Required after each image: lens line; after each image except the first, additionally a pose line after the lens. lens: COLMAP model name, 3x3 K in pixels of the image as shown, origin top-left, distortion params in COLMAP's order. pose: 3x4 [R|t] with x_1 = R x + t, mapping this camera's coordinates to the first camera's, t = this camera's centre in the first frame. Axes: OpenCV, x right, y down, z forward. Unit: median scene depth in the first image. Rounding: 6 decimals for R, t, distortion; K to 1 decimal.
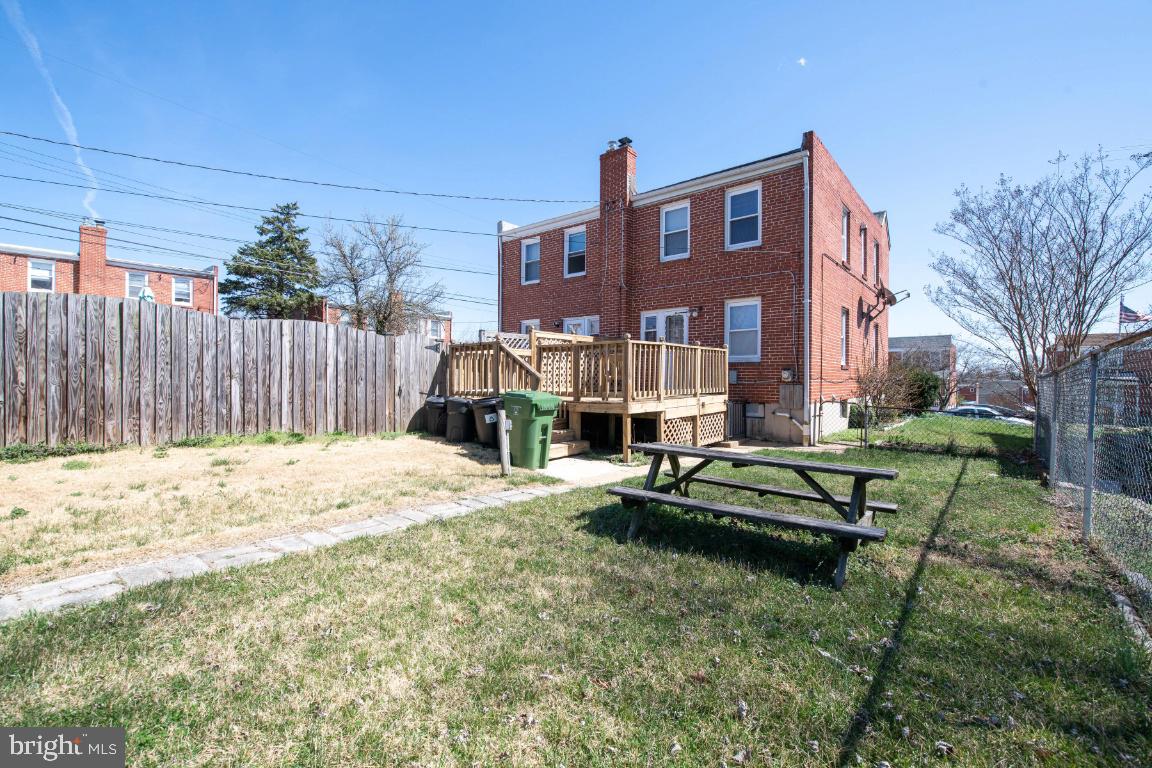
lens RADIAL K [[516.5, 0, 576.1], [0, 516.5, 379.7], [0, 0, 1]] dist [-0.000505, -0.000154]
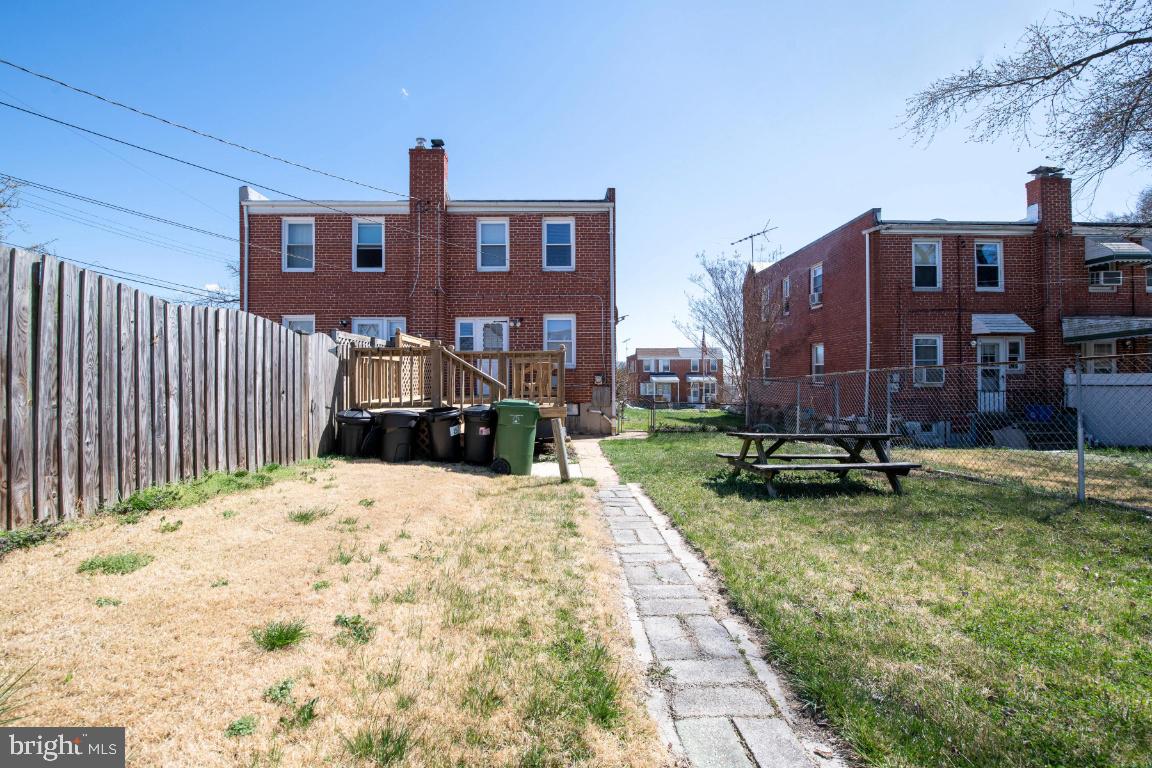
lens RADIAL K [[516.5, 0, 576.1], [0, 516.5, 379.7], [0, 0, 1]] dist [-0.000505, -0.000154]
pose [[0.737537, -0.010173, 0.675231, -0.445795], [0.011529, 0.999930, 0.002471, -0.011625], [-0.675209, 0.005962, 0.737603, 0.116269]]
